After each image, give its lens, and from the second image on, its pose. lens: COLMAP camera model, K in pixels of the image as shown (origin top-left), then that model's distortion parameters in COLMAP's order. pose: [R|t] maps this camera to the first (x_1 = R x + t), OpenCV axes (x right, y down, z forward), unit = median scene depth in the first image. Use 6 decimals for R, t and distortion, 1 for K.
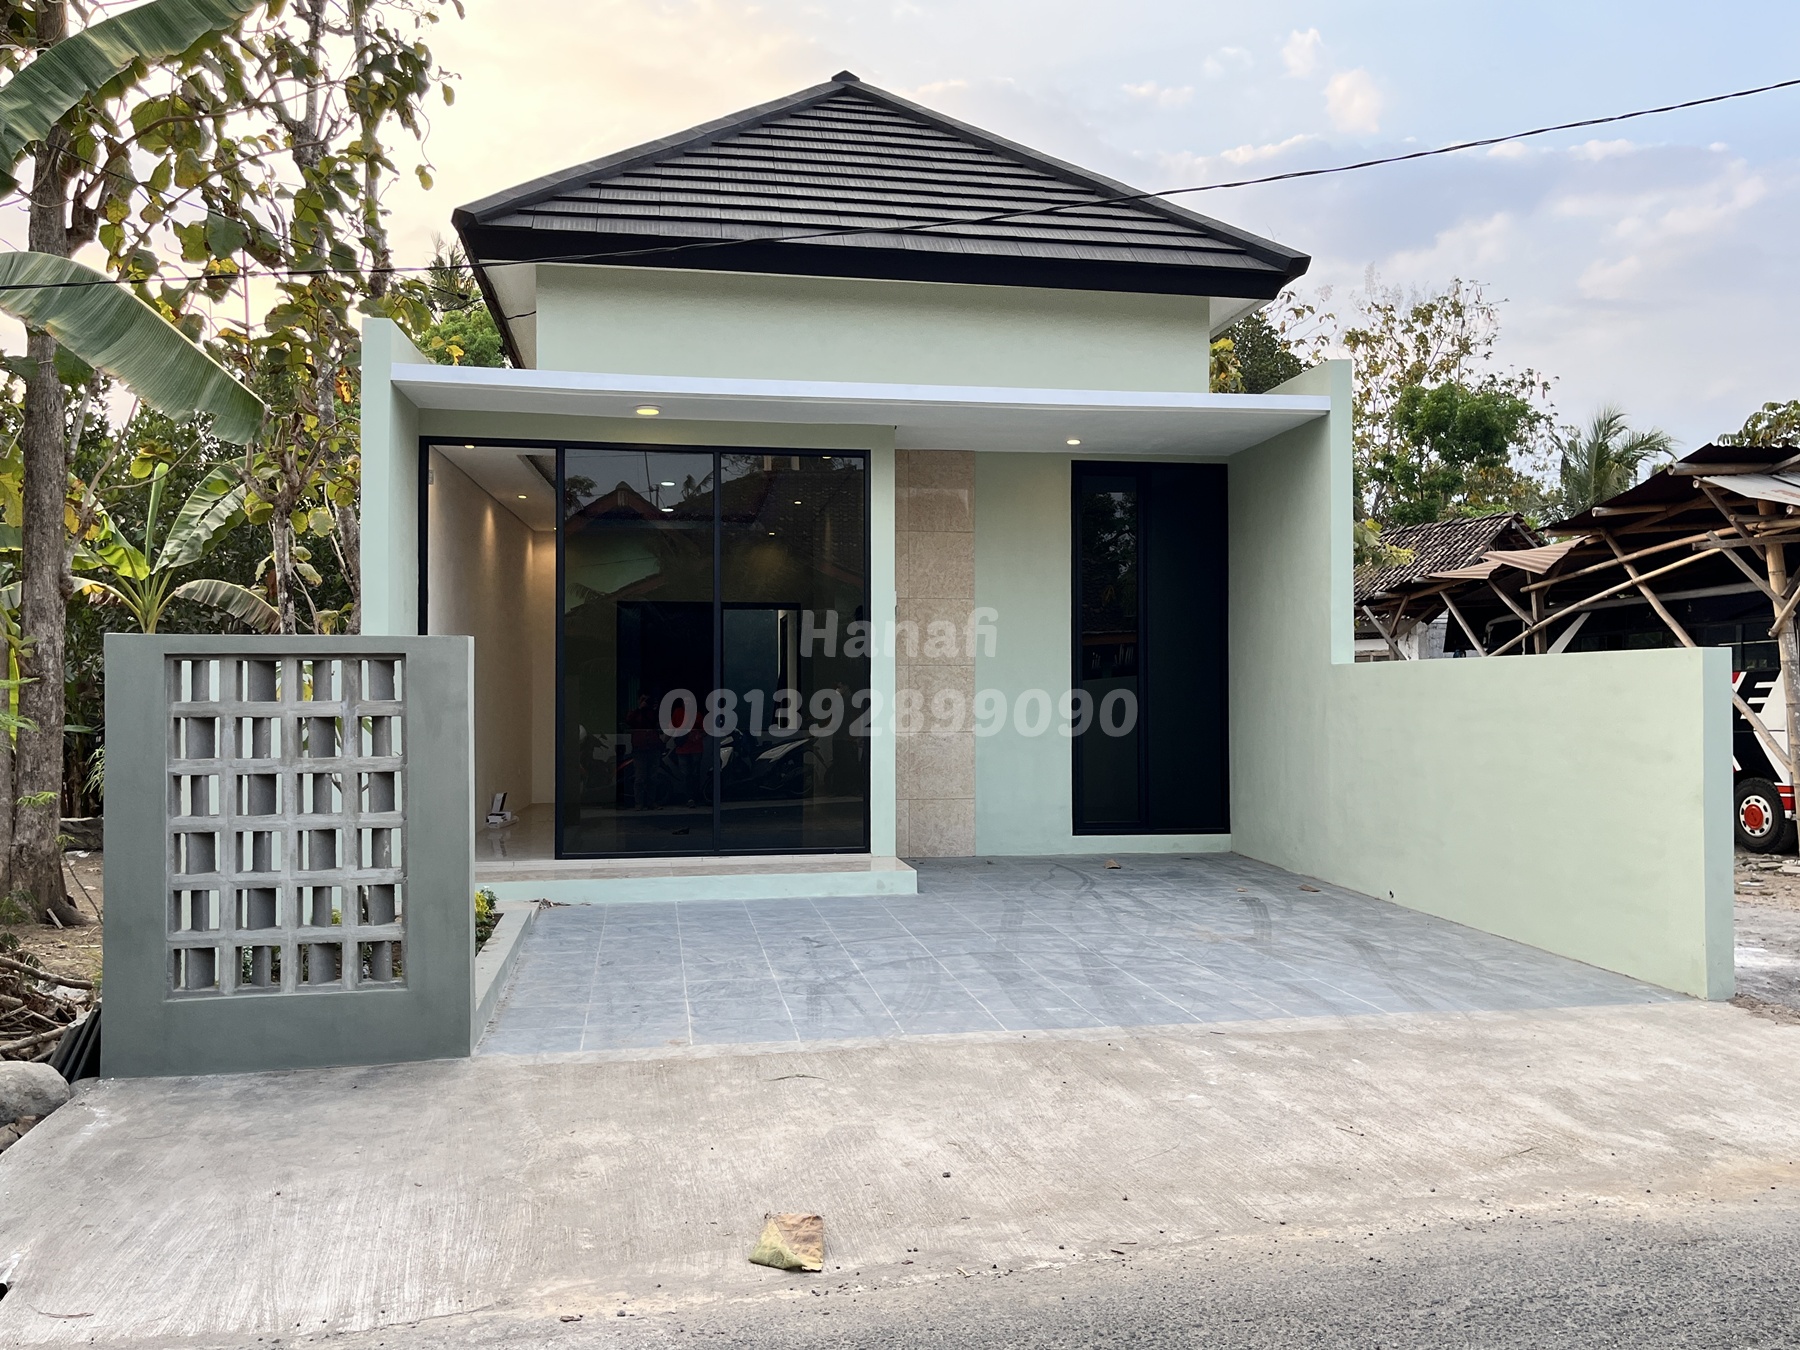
lens RADIAL K [[1504.9, 0, 899.0], [0, 1504.9, 676.0], [0, 0, 1]] dist [0.036896, -0.038810]
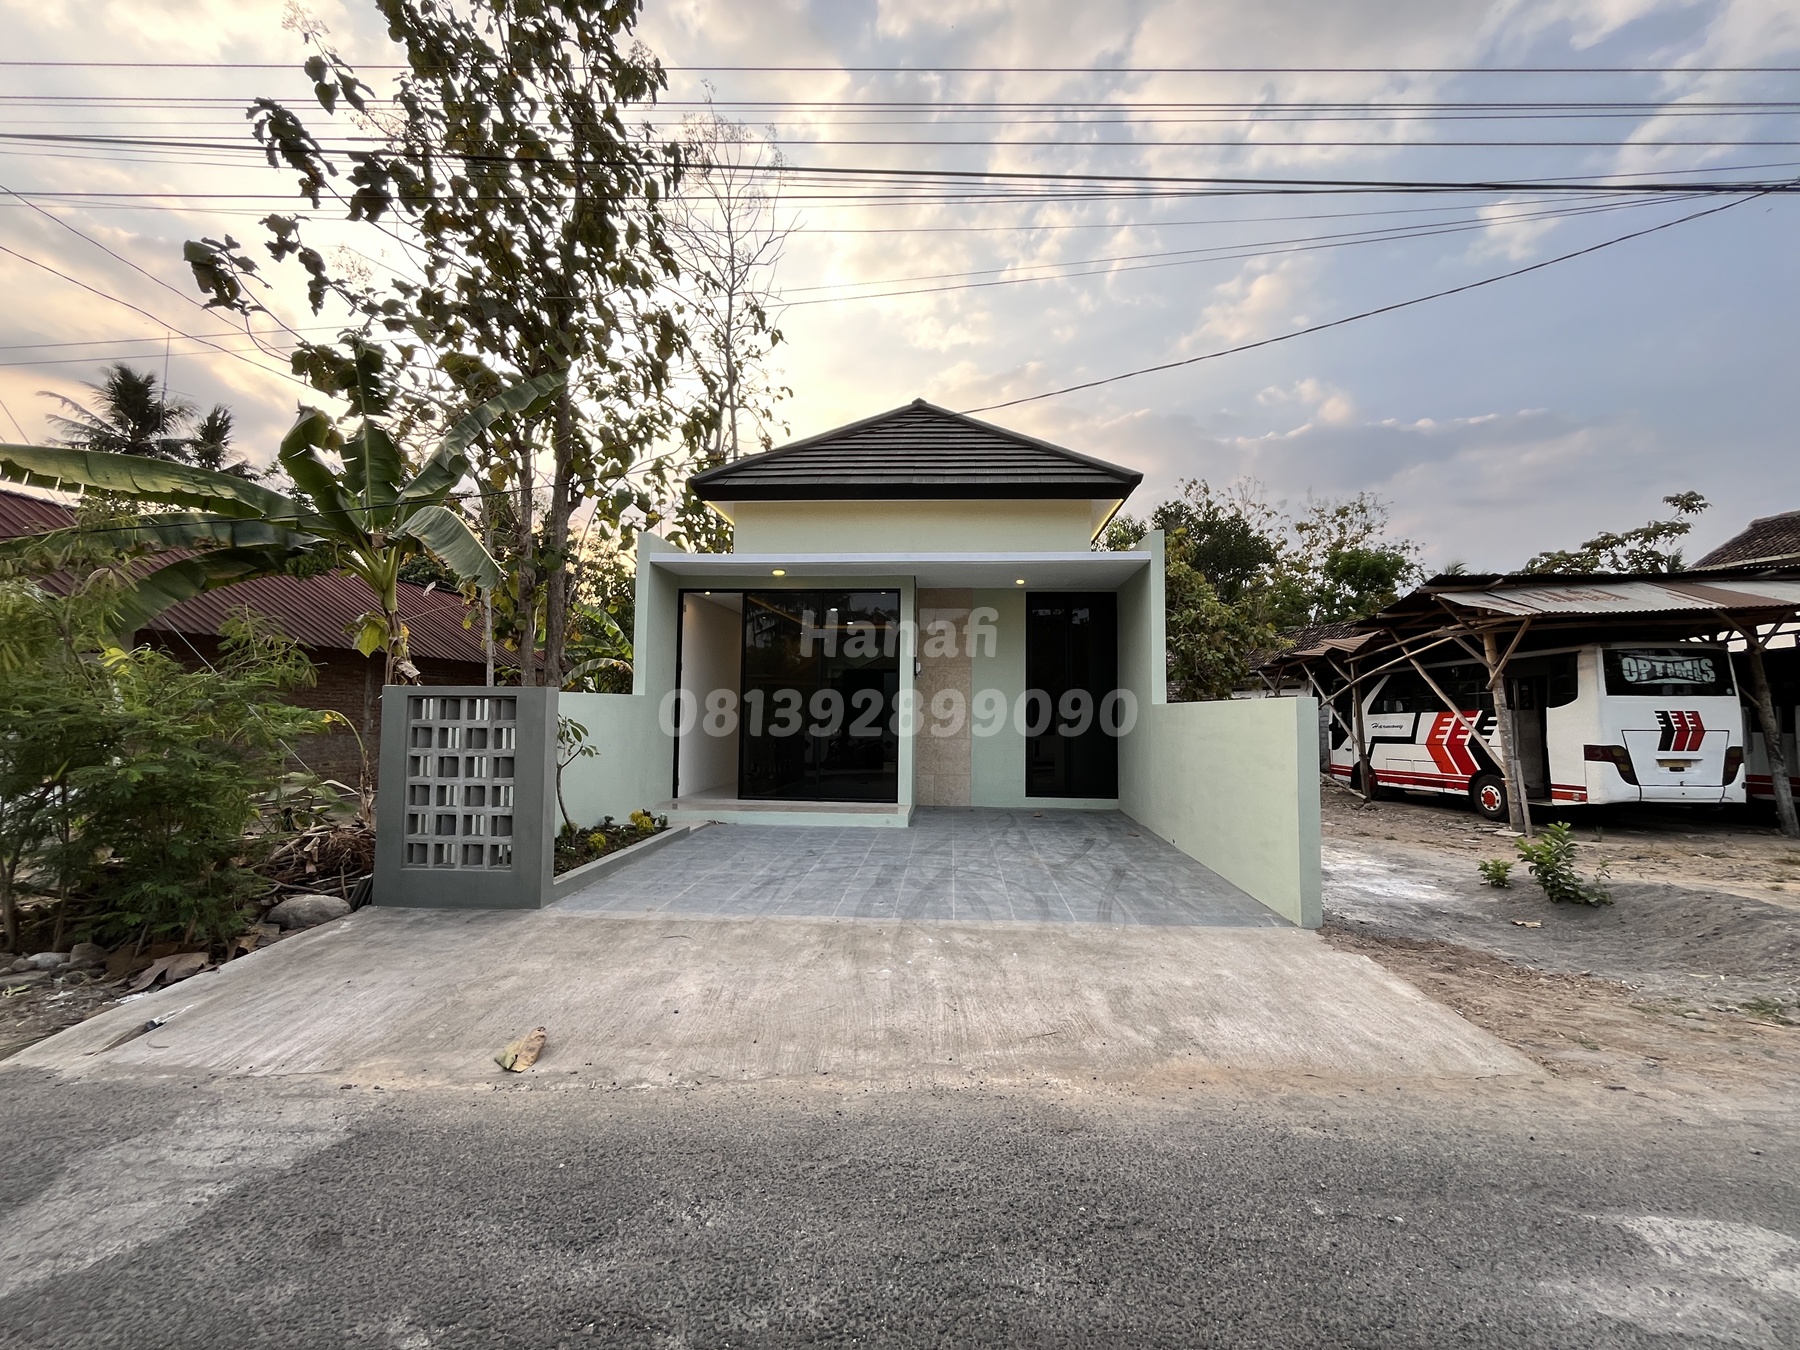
lens RADIAL K [[729.1, 0, 900.1], [0, 729.1, 673.7], [0, 0, 1]] dist [-0.003433, -0.000337]
pose [[0.970725, -0.000162, -0.240194, 0.311700], [-0.010139, 0.999081, -0.041651, -0.007930], [0.239980, 0.042867, 0.969831, 0.176358]]
